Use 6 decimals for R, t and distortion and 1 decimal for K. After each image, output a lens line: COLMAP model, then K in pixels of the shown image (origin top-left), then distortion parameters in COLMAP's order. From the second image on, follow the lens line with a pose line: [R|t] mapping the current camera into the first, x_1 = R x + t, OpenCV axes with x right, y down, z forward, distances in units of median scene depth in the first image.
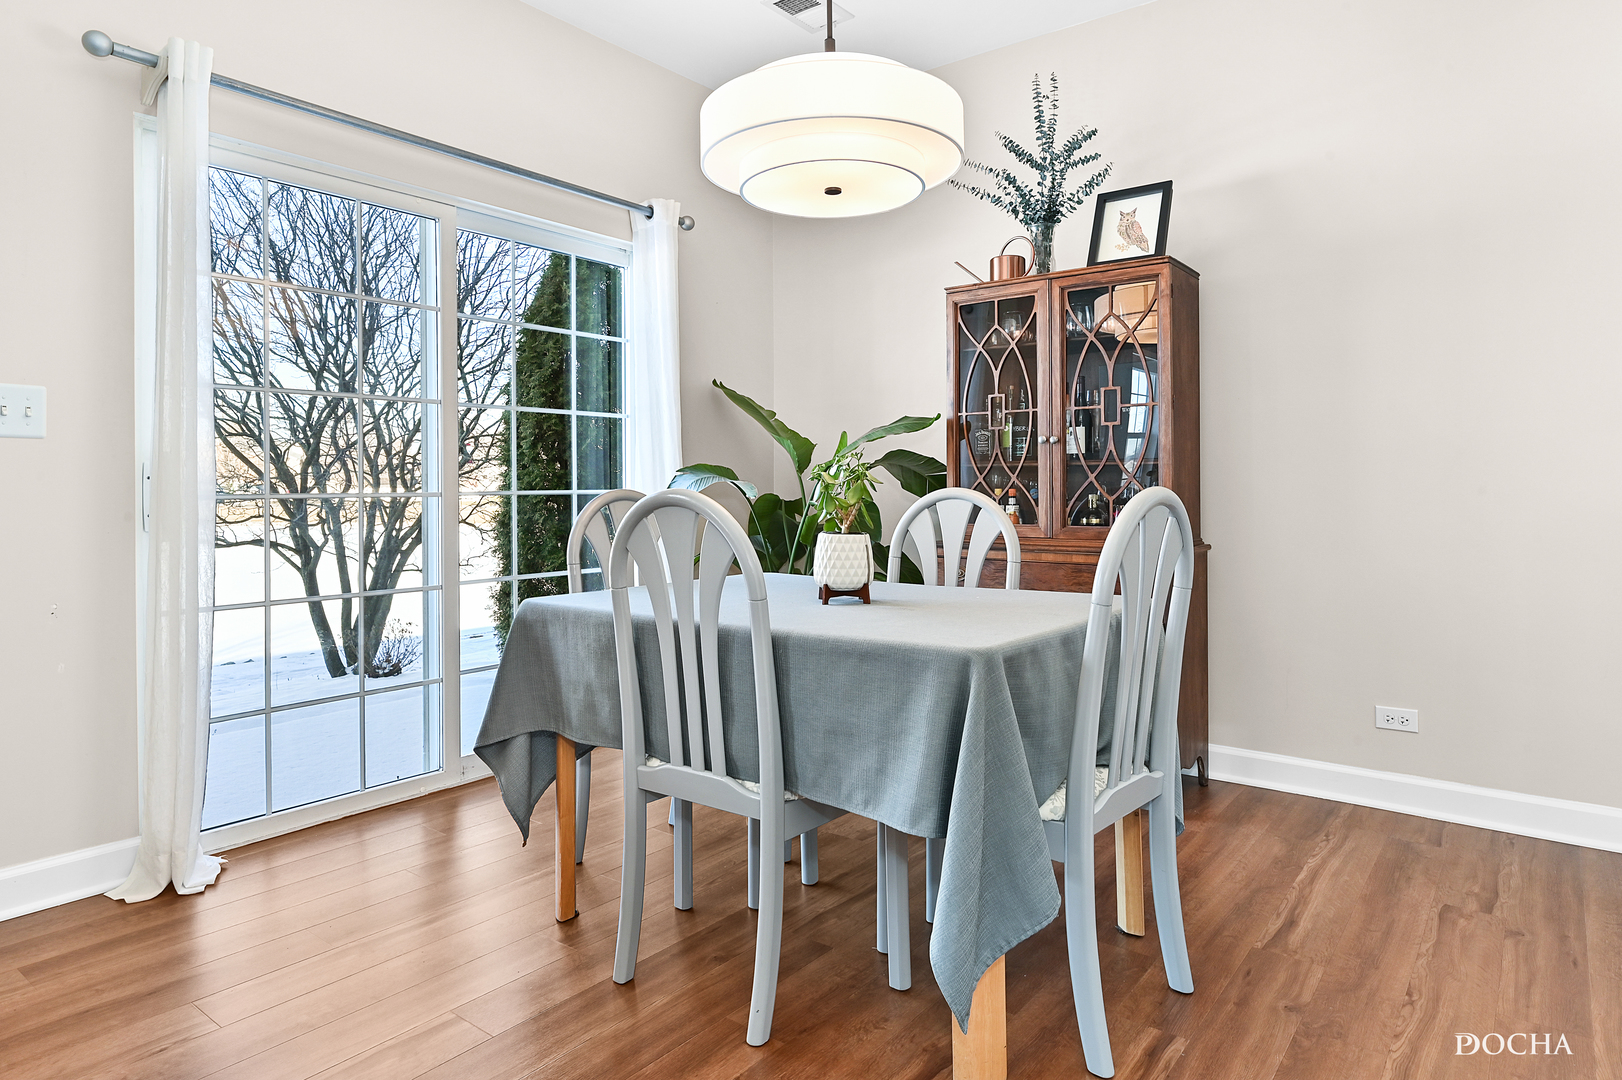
lens RADIAL K [[960.4, 0, 811.8], [0, 960.4, 481.5], [0, 0, 1]] dist [0.002174, -0.000112]
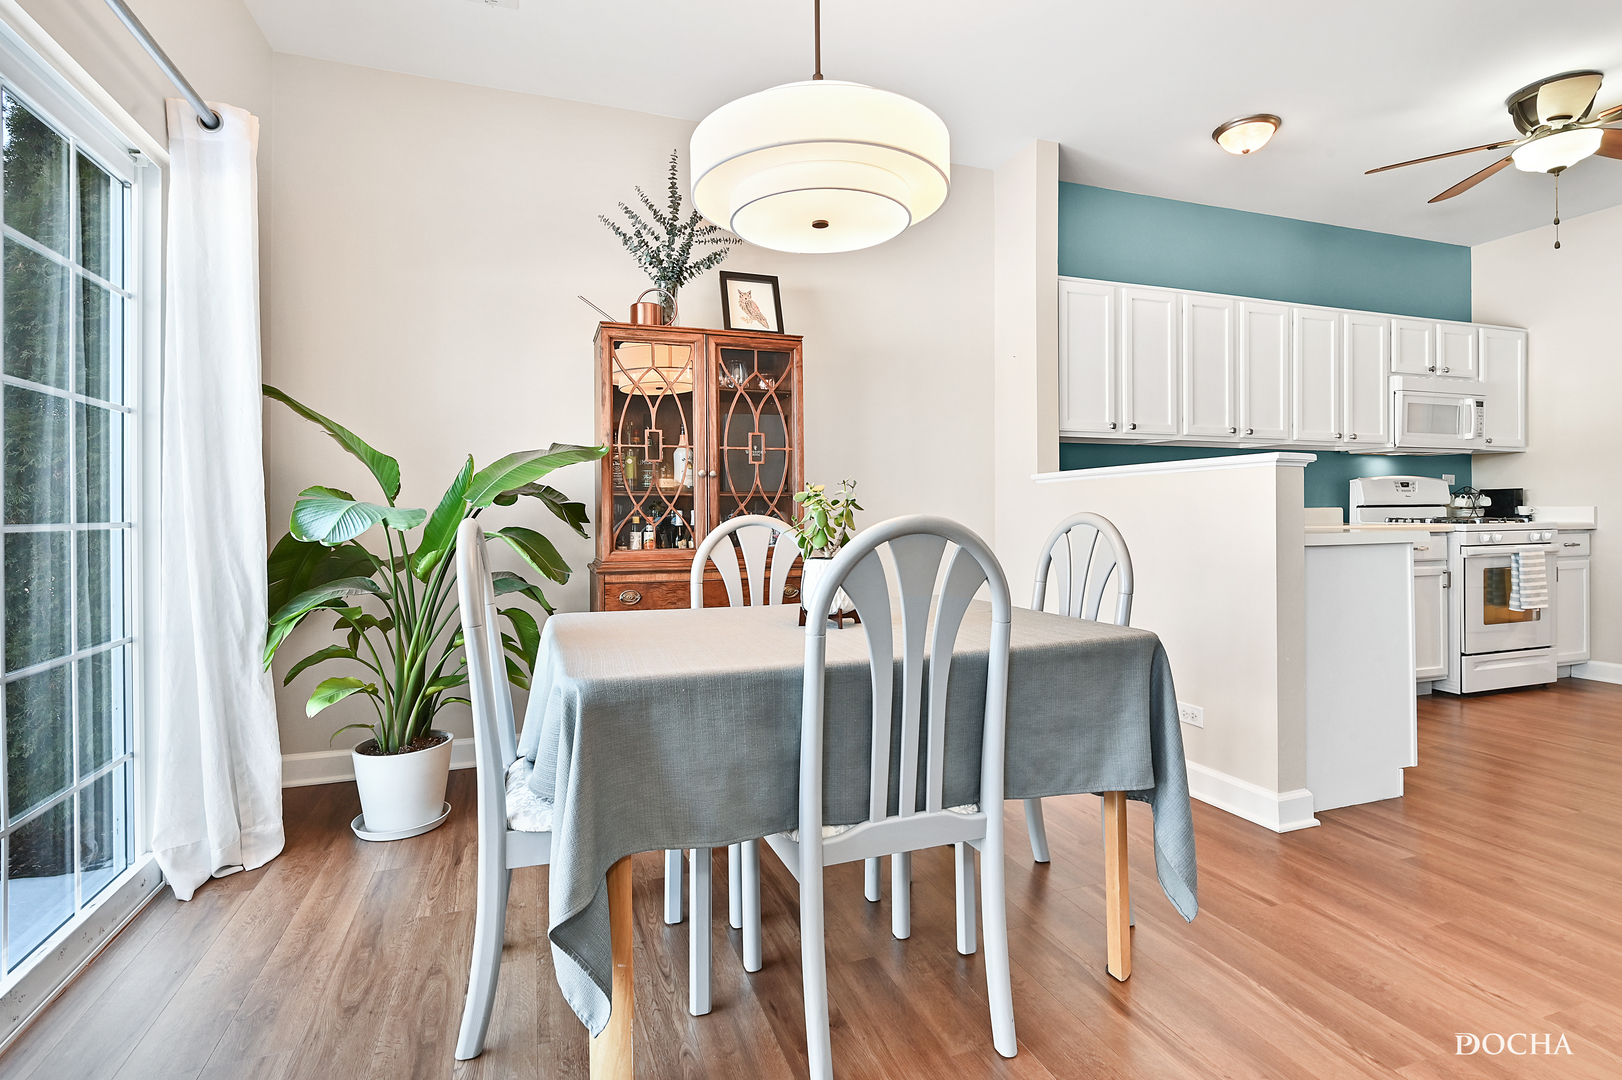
lens RADIAL K [[784.2, 0, 805.8], [0, 784.2, 508.9], [0, 0, 1]] dist [-0.002486, -0.000263]
pose [[0.542725, 0.001261, 0.839910, -0.484837], [0.000325, 0.999998, -0.001711, 0.000542], [-0.839911, 0.001202, 0.542724, 0.394266]]
